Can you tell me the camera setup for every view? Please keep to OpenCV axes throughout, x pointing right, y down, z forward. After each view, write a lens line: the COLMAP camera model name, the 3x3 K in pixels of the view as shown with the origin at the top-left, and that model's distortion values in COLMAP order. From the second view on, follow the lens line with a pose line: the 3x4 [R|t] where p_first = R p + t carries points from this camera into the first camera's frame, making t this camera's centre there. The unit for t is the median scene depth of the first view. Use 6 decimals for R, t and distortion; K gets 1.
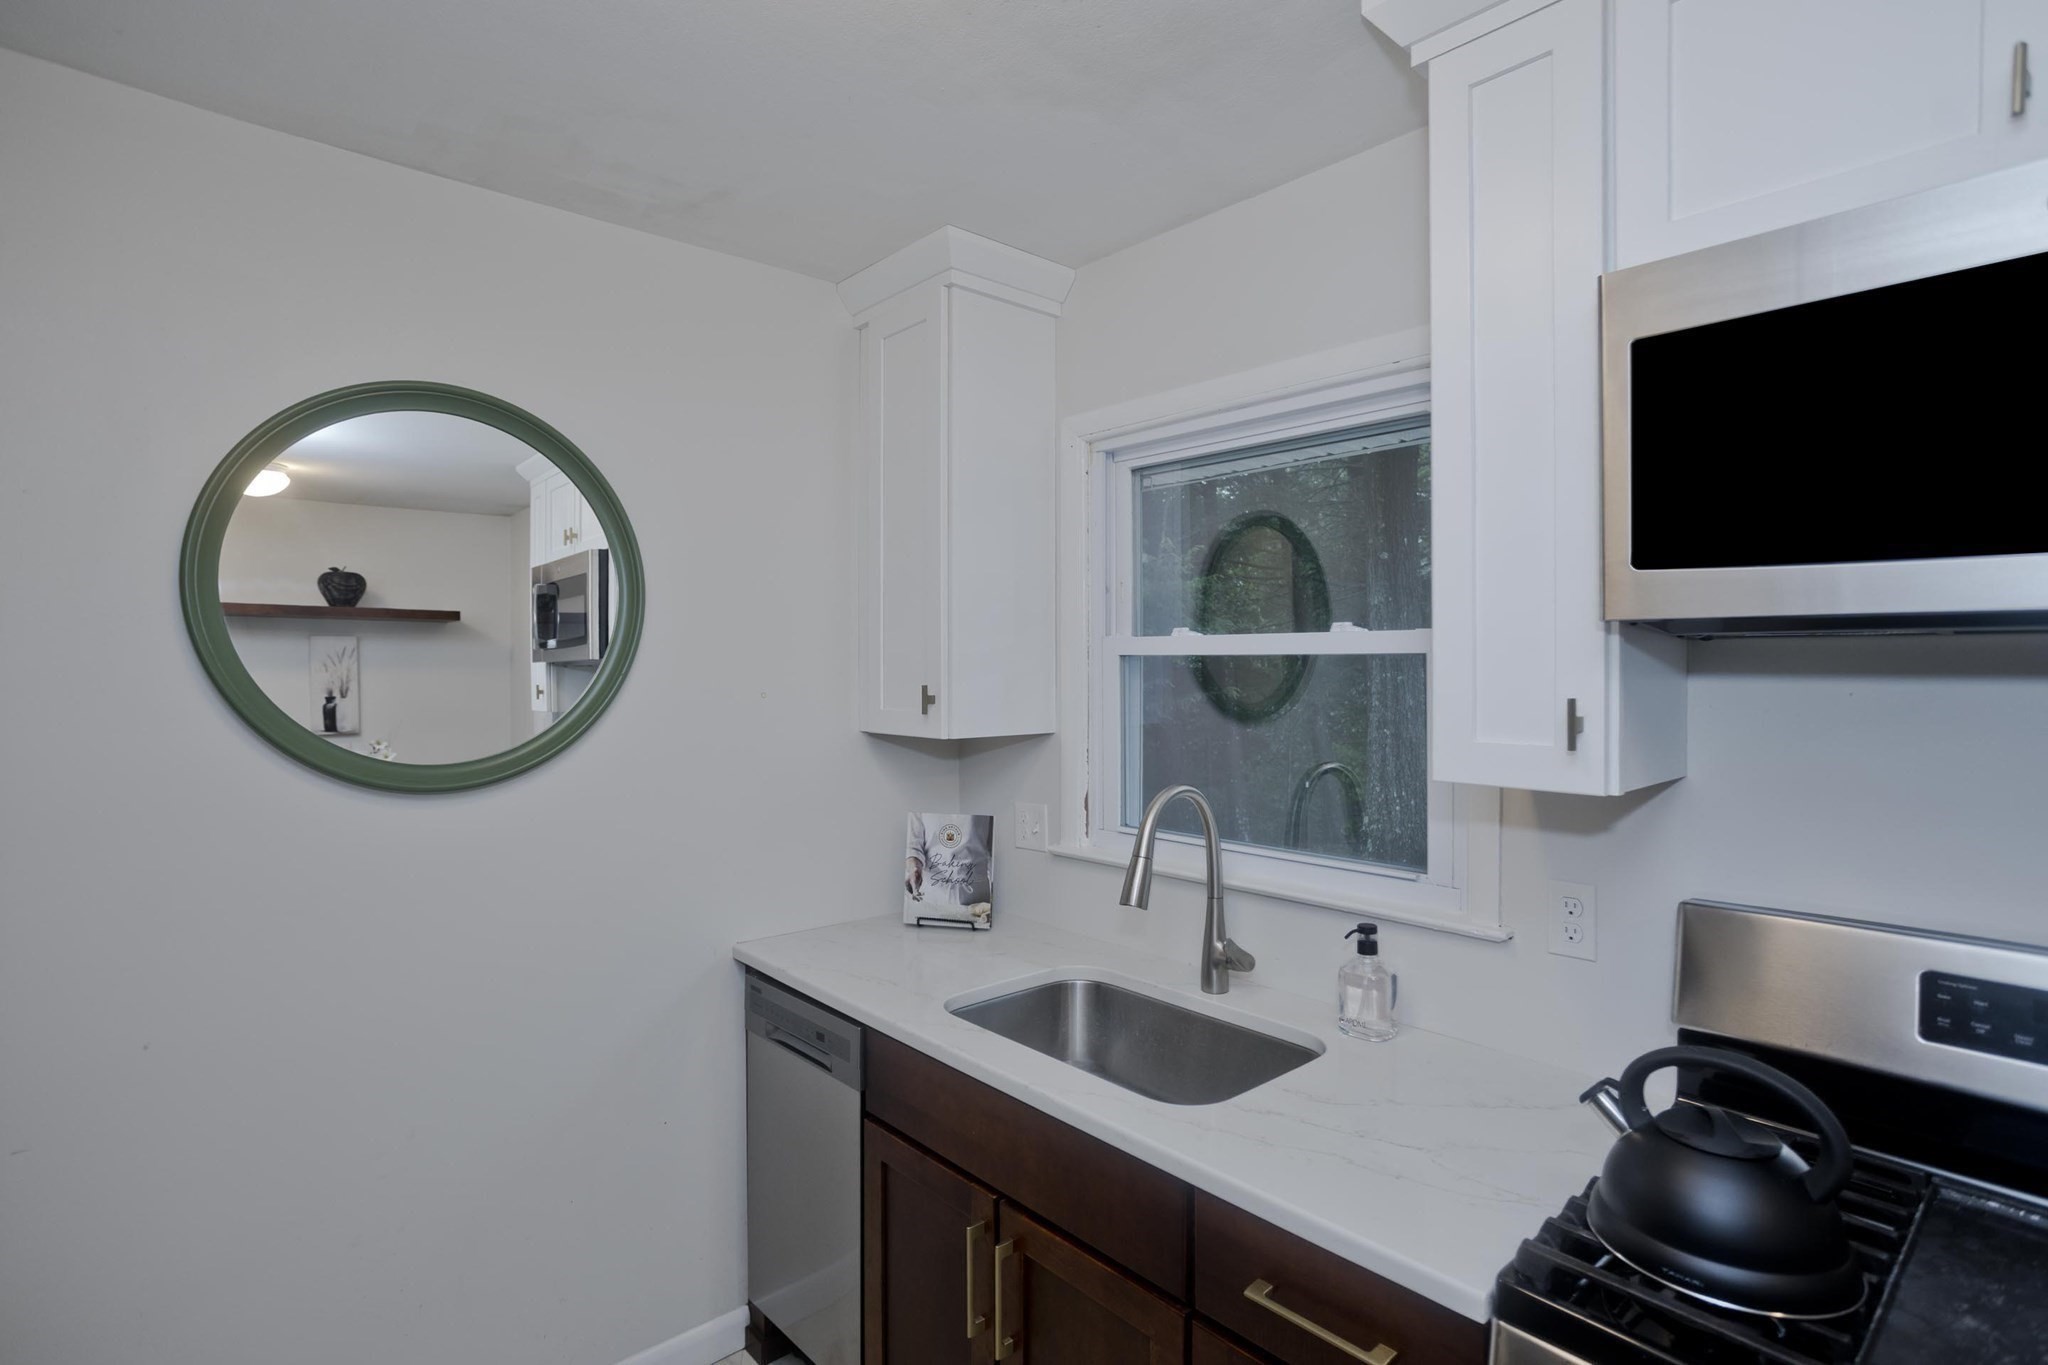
lens RADIAL K [[1018.7, 0, 1055.8], [0, 1018.7, 656.8], [0, 0, 1]] dist [-0.037874, 0.024109]
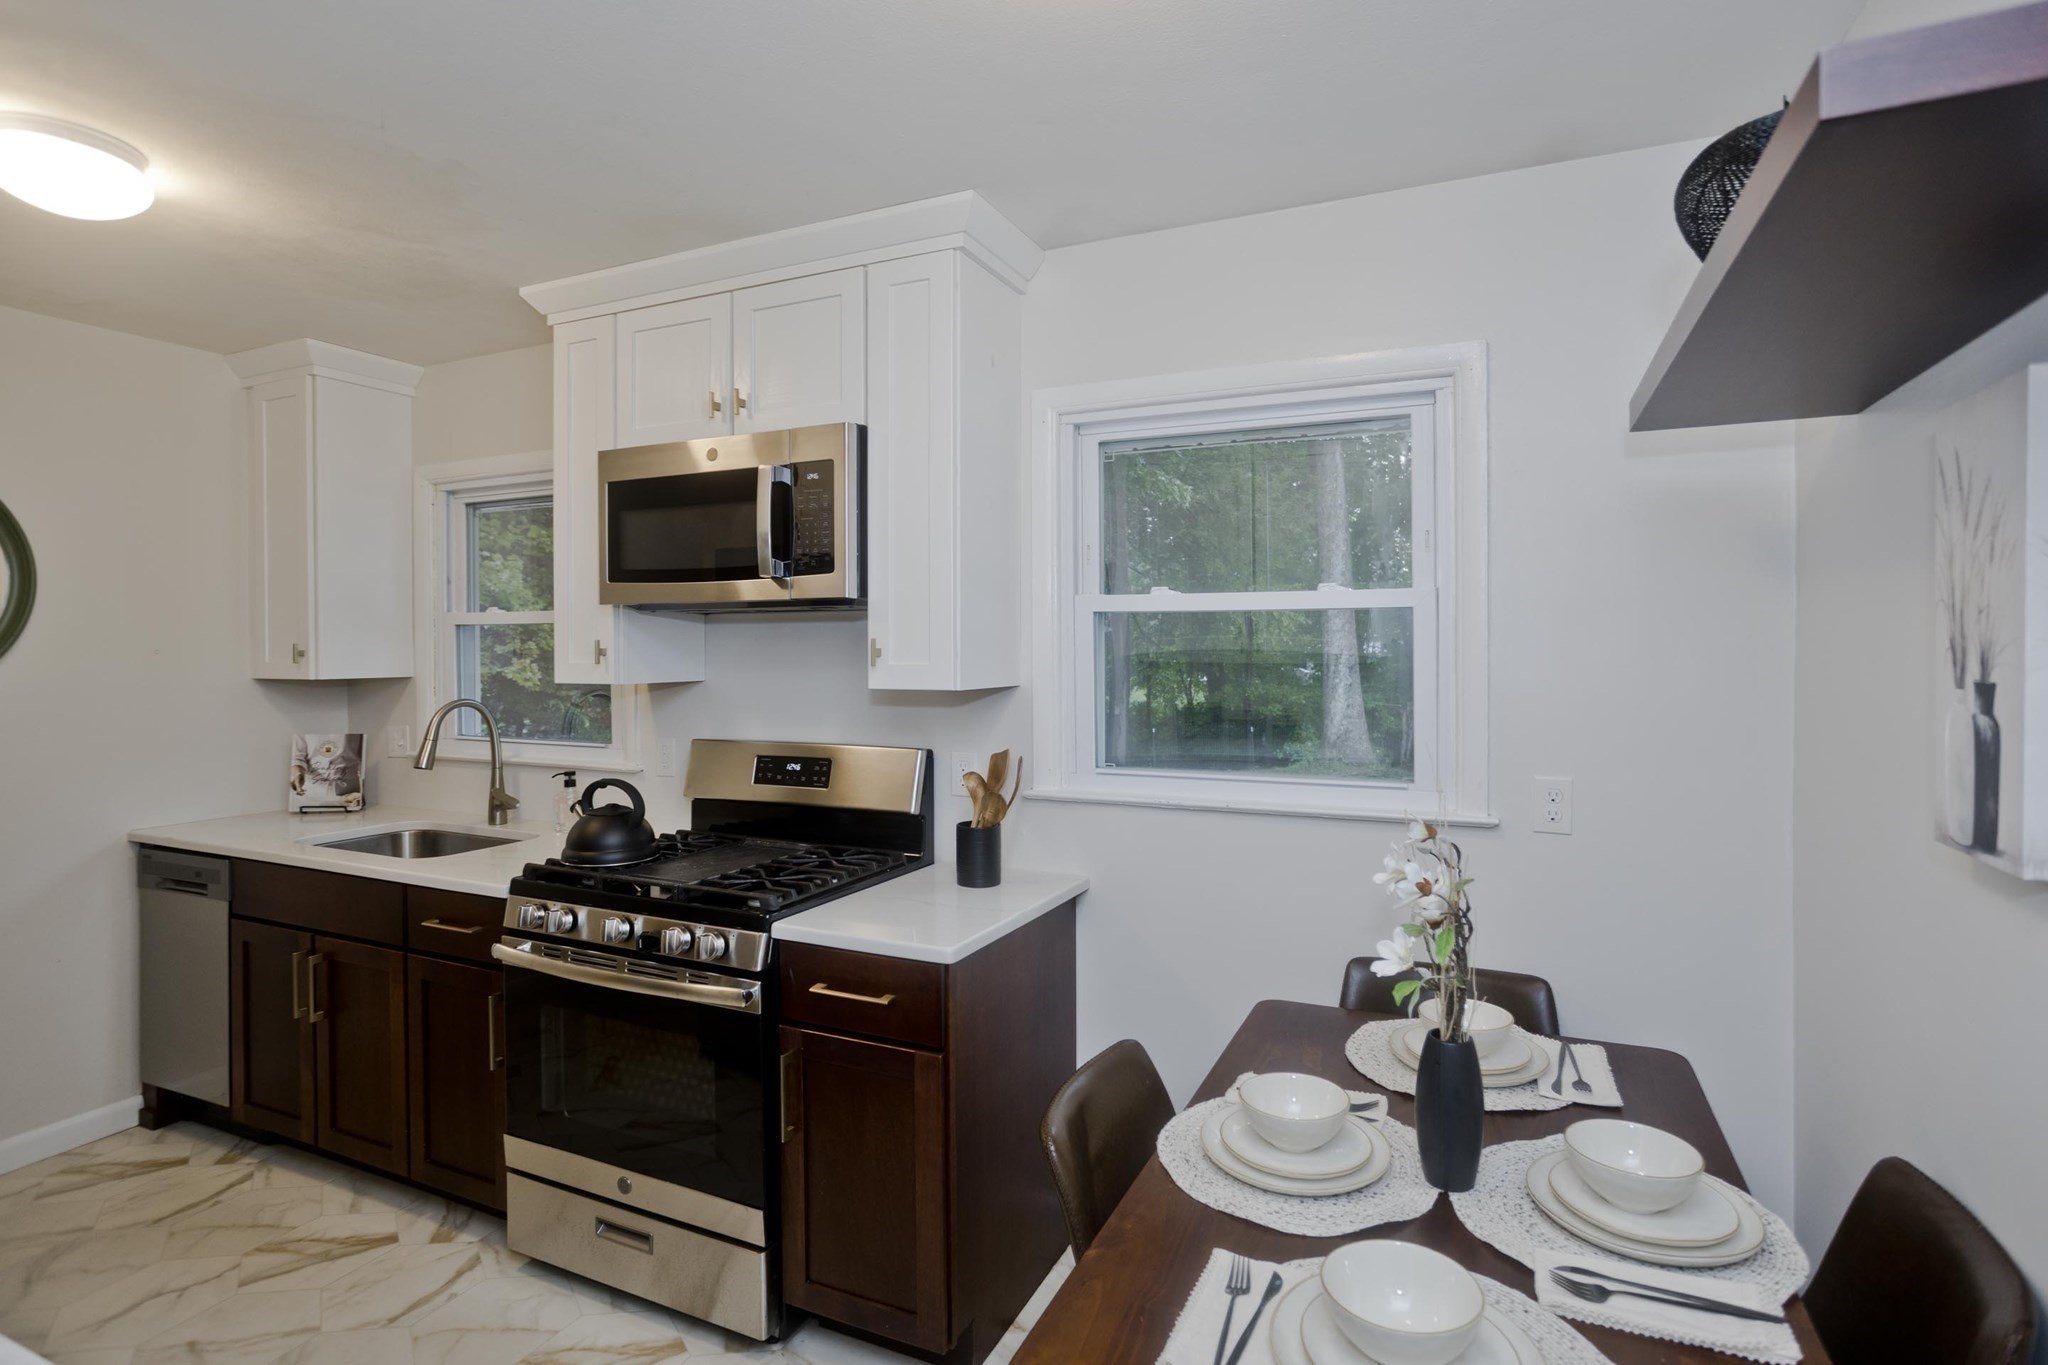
lens RADIAL K [[1018.7, 0, 1120.8], [0, 1018.7, 654.8], [0, 0, 1]] dist [-0.037874, 0.024109]
pose [[0.910295, -0.005231, 0.413927, 0.405960], [0.000060, 0.999922, 0.012506, 0.029275], [-0.413960, -0.011359, 0.910224, -0.937828]]
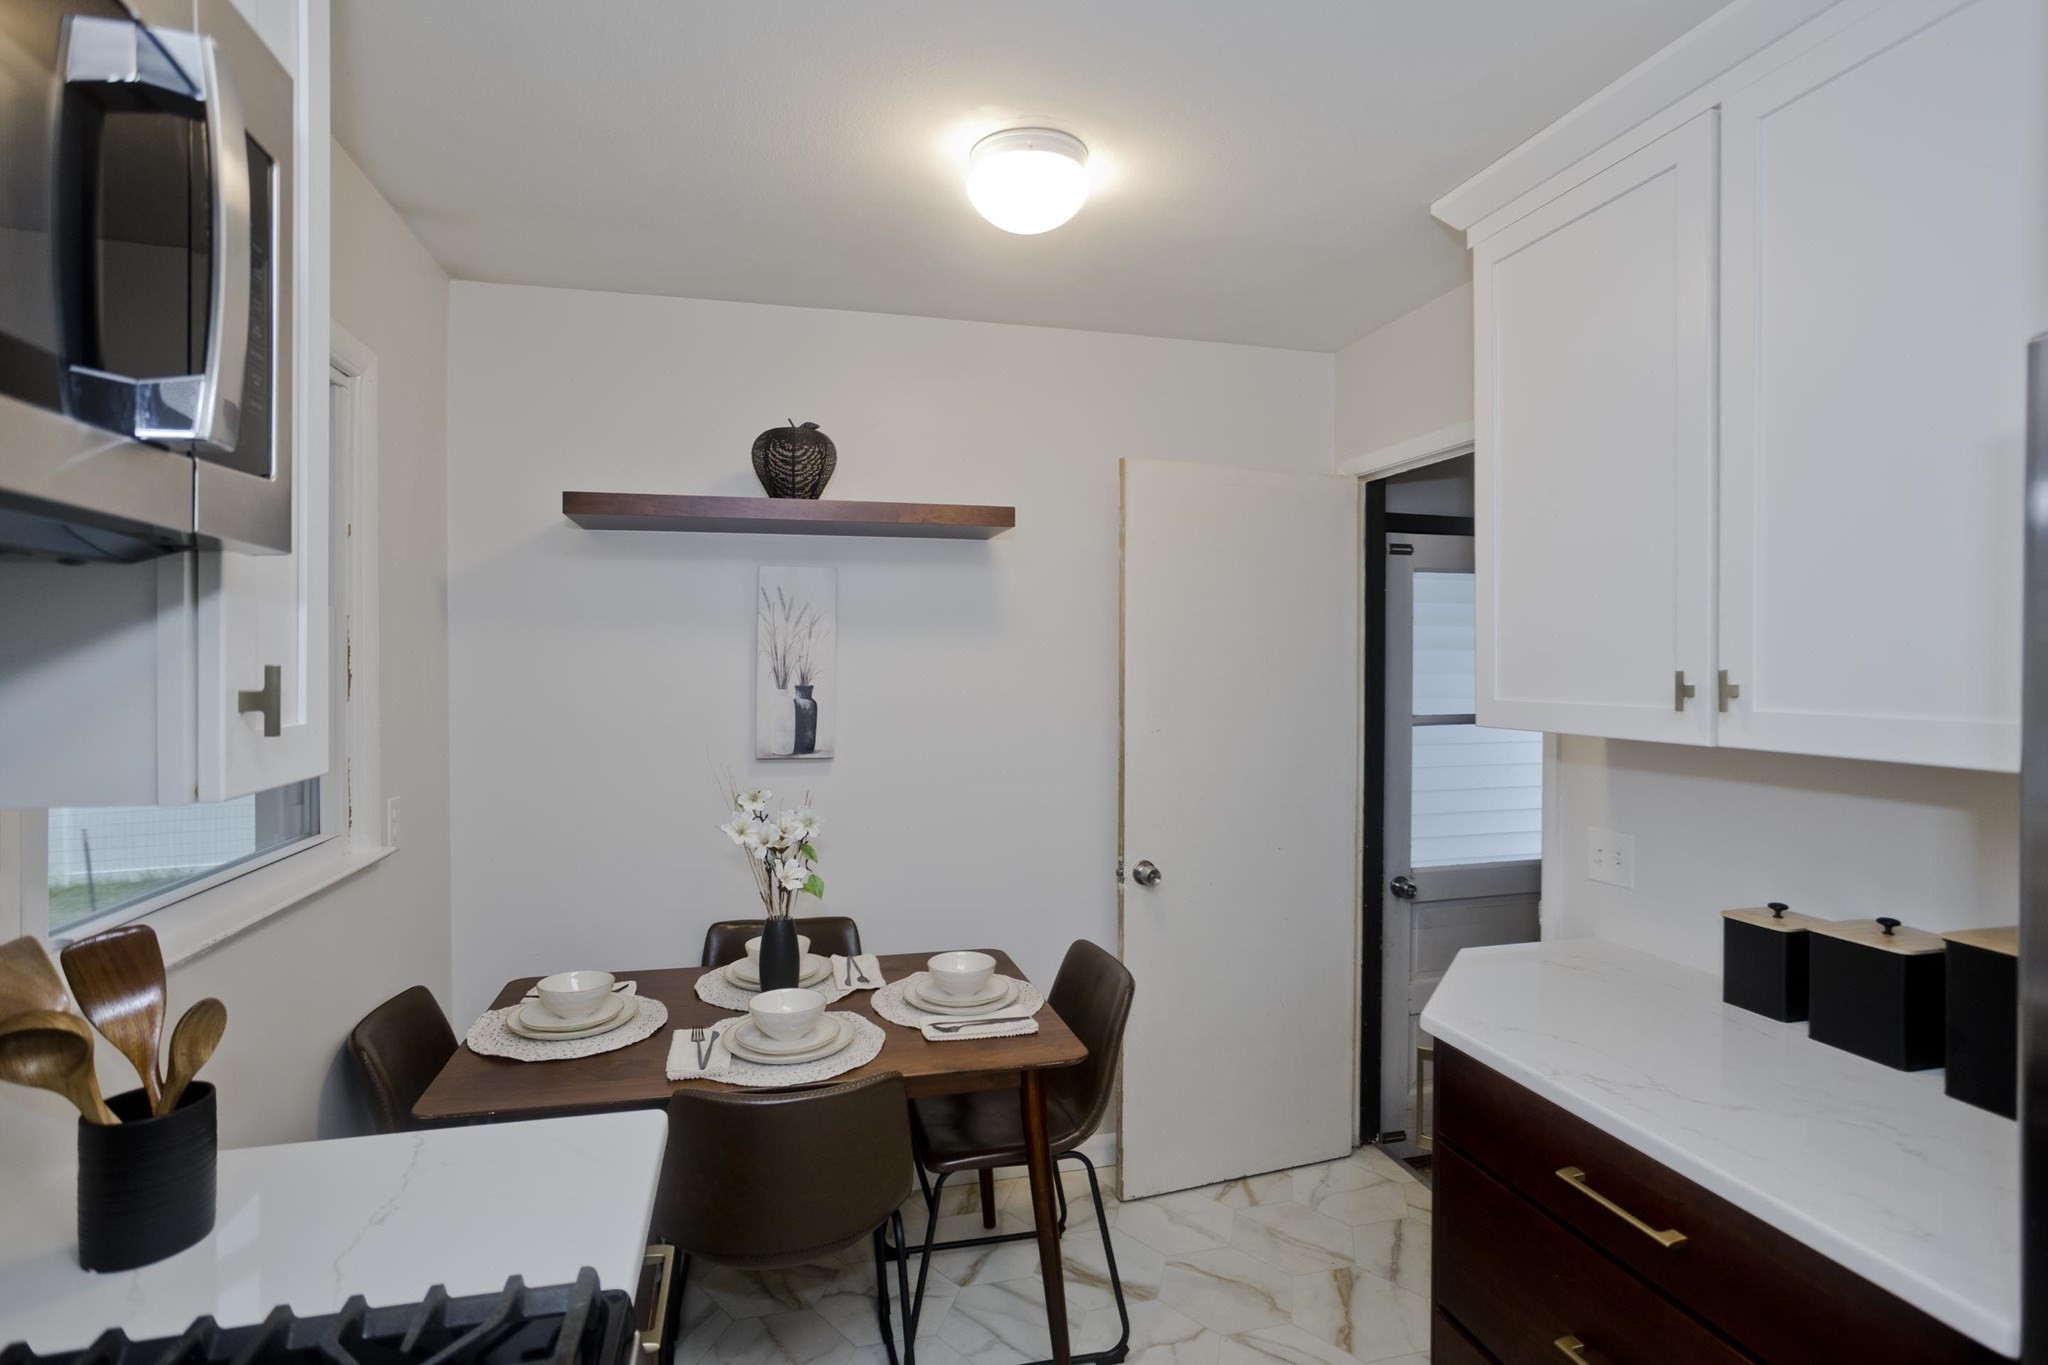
lens RADIAL K [[1018.7, 0, 1037.1], [0, 1018.7, 679.7], [0, 0, 1]] dist [-0.037874, 0.024109]
pose [[-0.882792, -0.017544, 0.469436, 0.112721], [-0.013858, 0.999840, 0.011306, 0.022630], [-0.469559, 0.003476, -0.882894, 0.558192]]
